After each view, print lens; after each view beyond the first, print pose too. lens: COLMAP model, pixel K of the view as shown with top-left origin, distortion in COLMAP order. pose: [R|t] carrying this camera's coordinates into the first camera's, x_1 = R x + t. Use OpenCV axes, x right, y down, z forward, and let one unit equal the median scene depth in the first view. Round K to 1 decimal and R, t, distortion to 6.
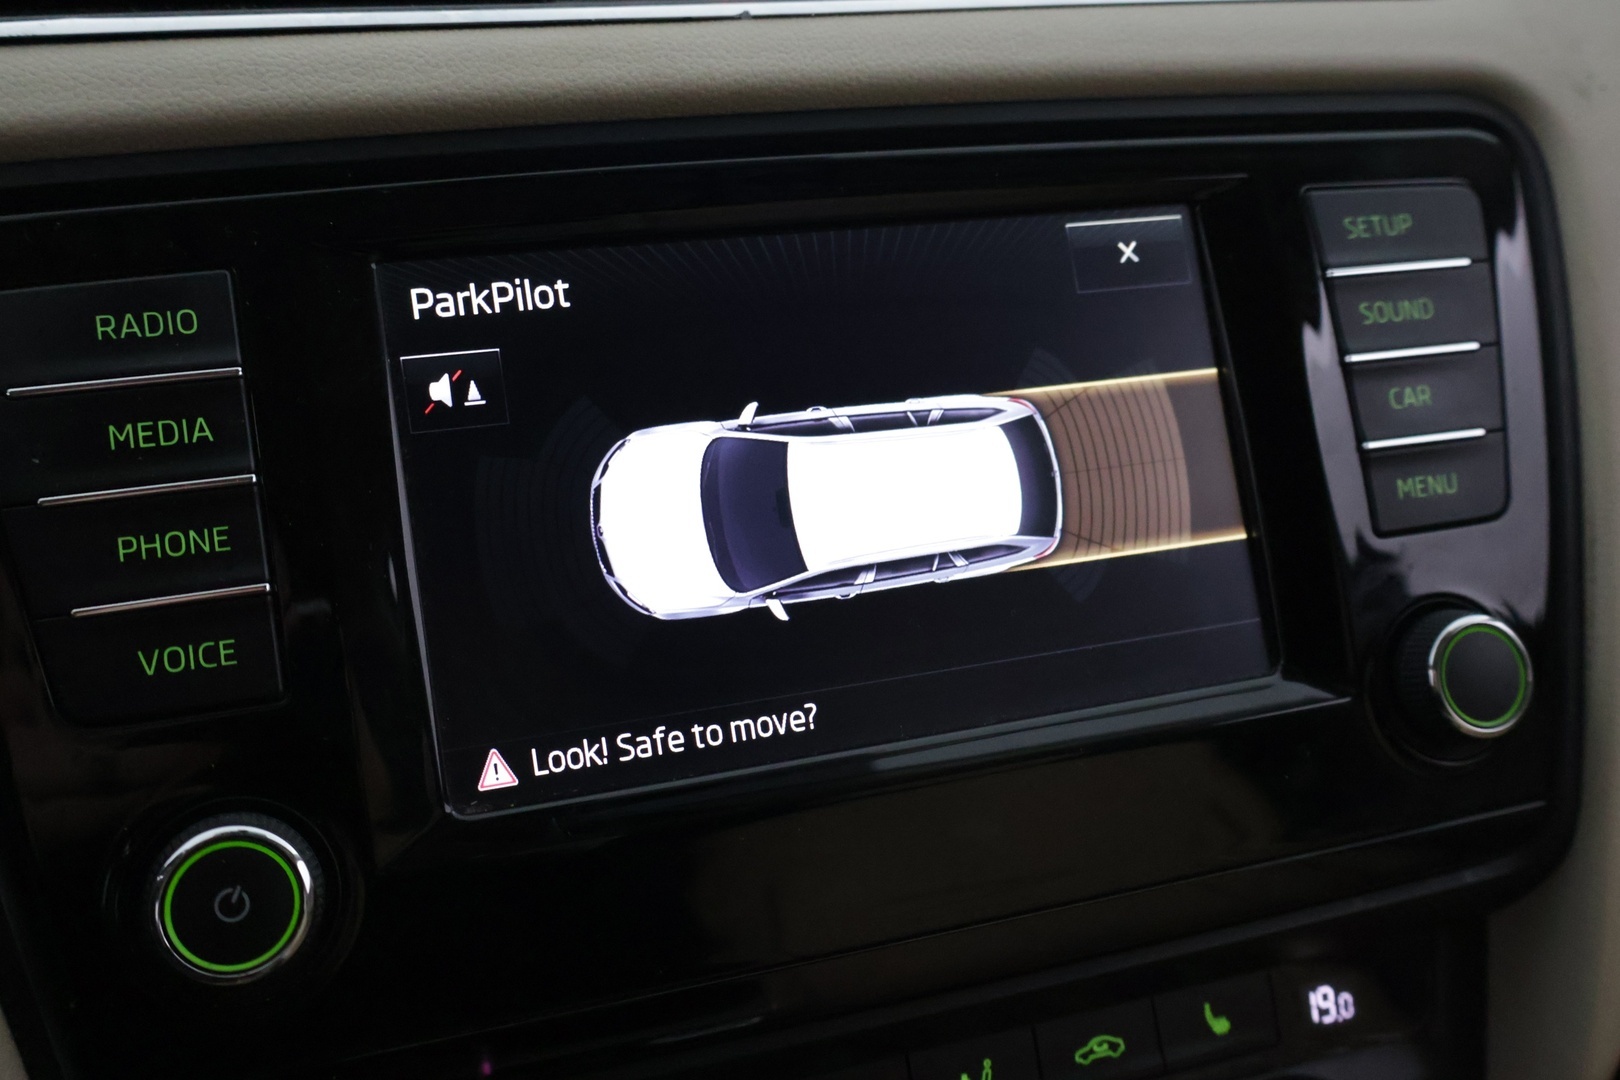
lens RADIAL K [[1623.1, 0, 838.9], [0, 1623.1, 510.6], [0, 0, 1]] dist [0.032491, 0.000000]
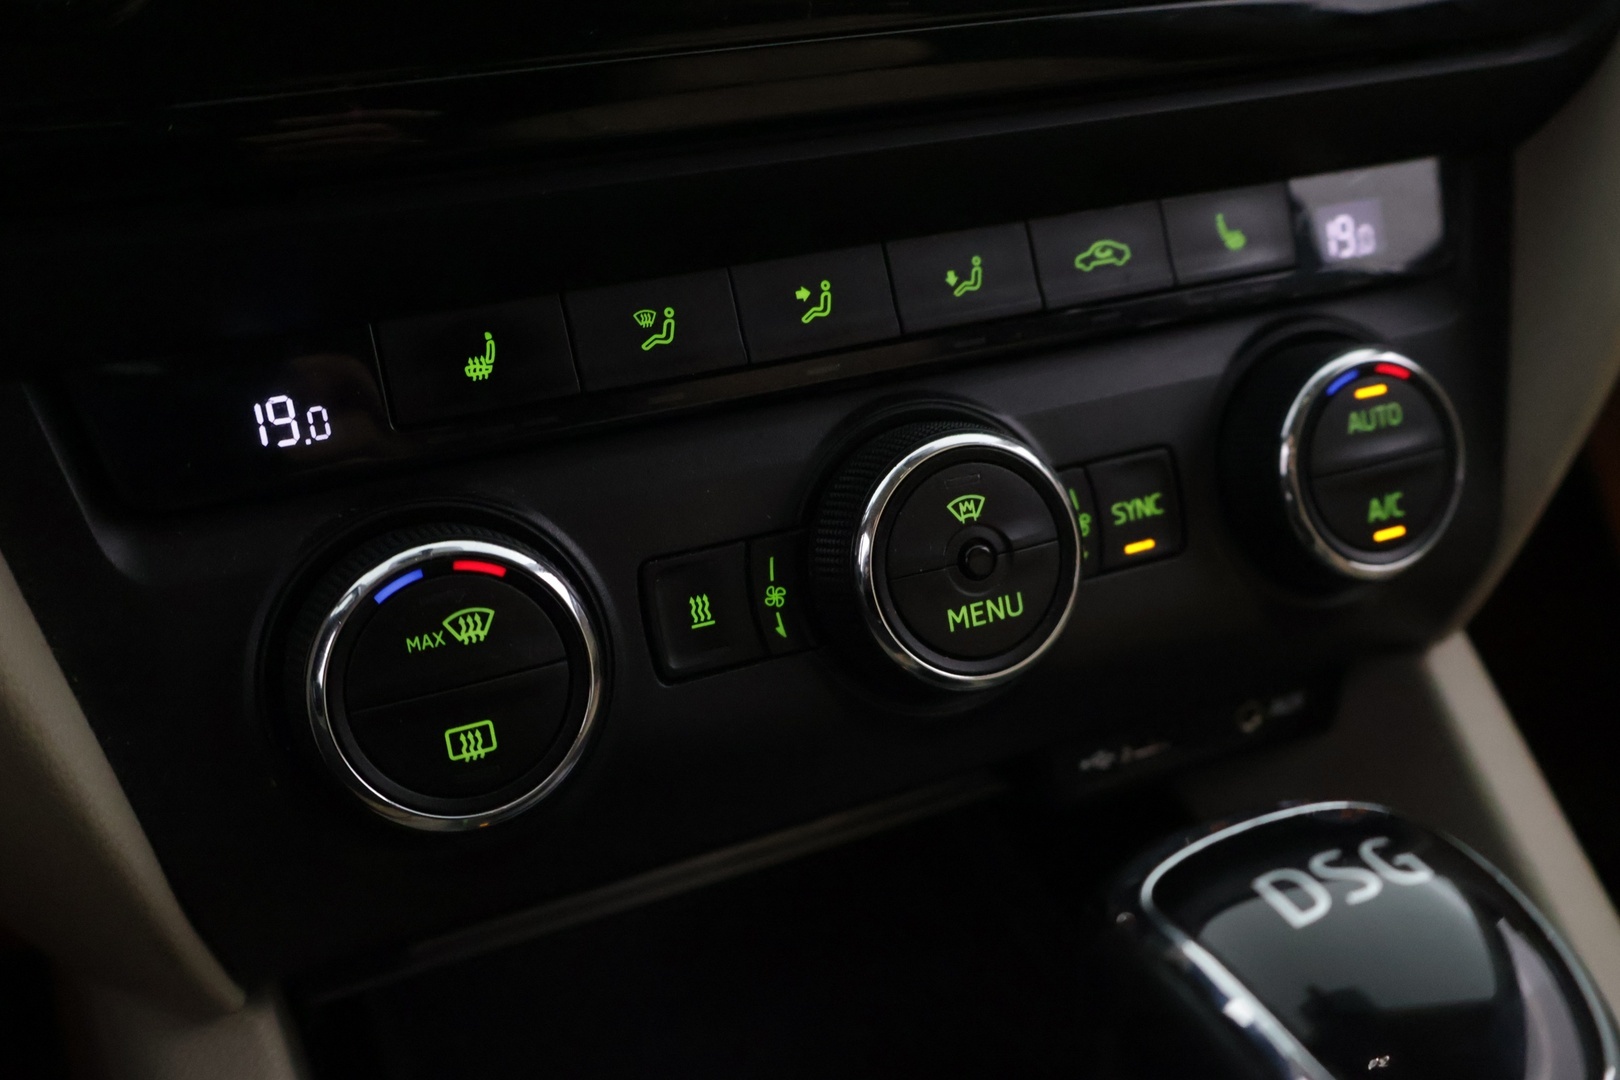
lens RADIAL K [[1623.1, 0, 815.1], [0, 1623.1, 540.2], [0, 0, 1]] dist [0.032491, 0.000000]
pose [[0.995397, -0.041779, 0.086248, -0.073626], [0.029616, 0.990021, 0.137771, 0.376672], [-0.091144, -0.134582, 0.986702, 0.161830]]
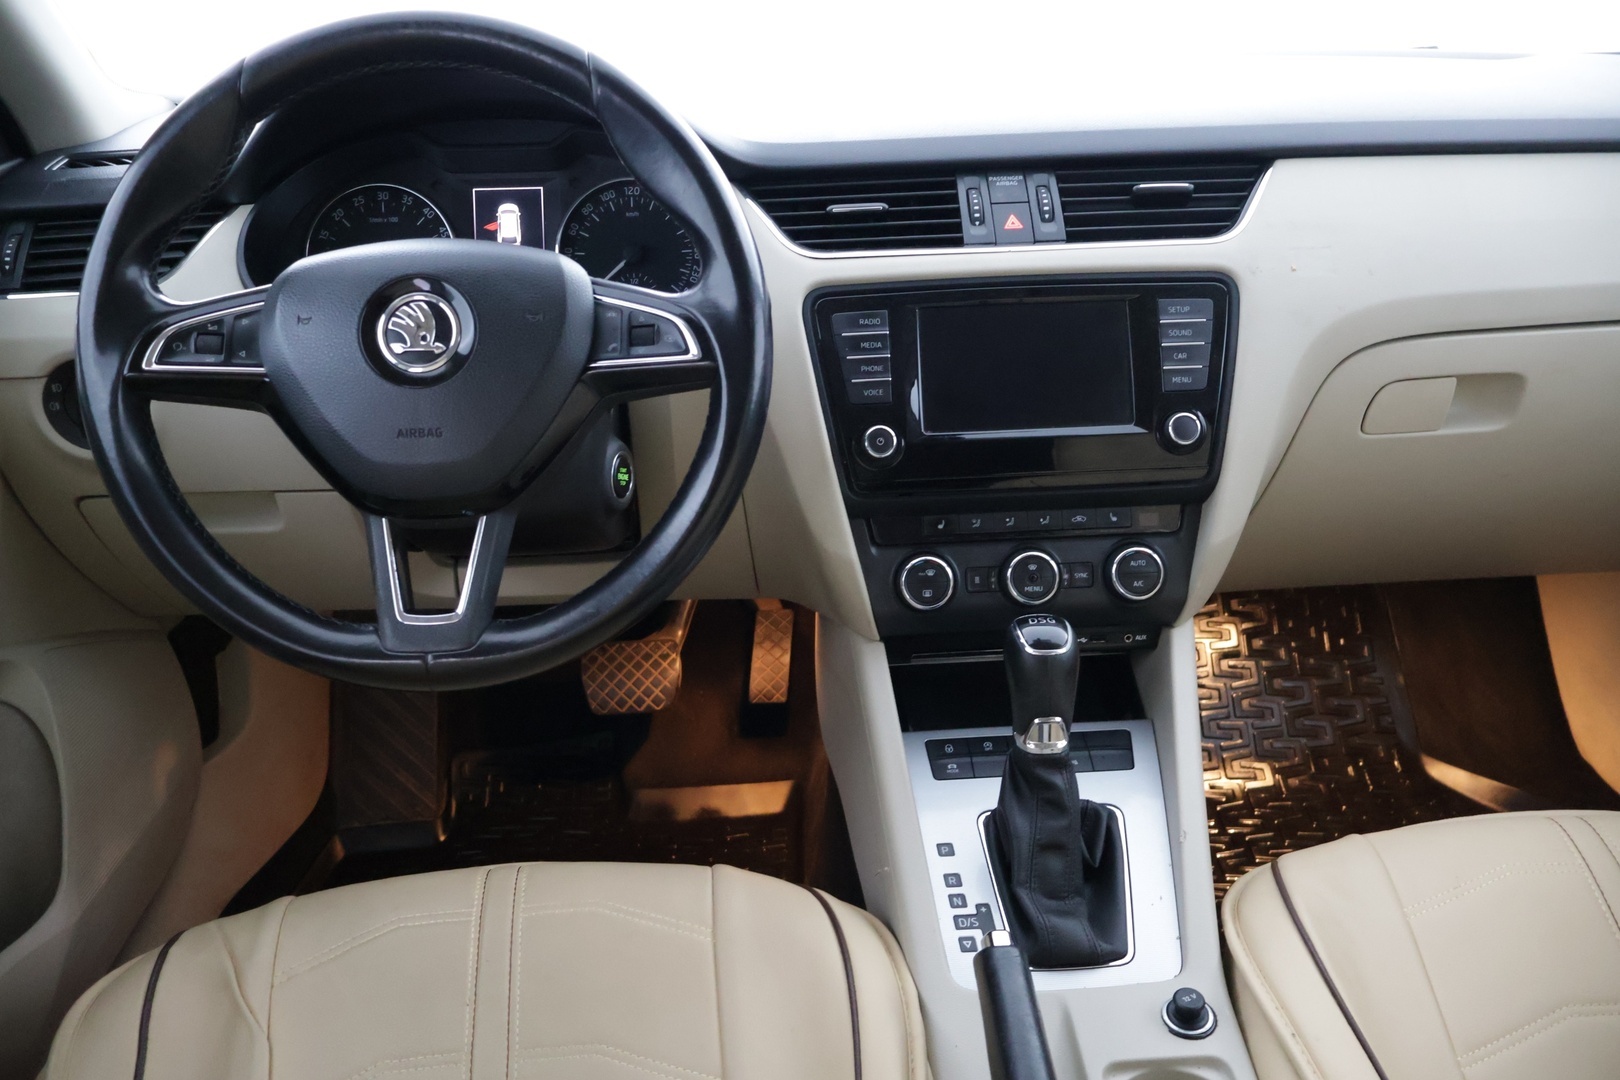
lens RADIAL K [[1333.8, 0, 801.5], [0, 1333.8, 532.9], [0, 0, 1]] dist [-0.007569, 0.009390]
pose [[0.955121, 0.099131, -0.279135, 0.443639], [-0.080515, 0.993743, 0.077413, 0.180343], [0.285062, -0.051465, 0.957126, -2.373989]]
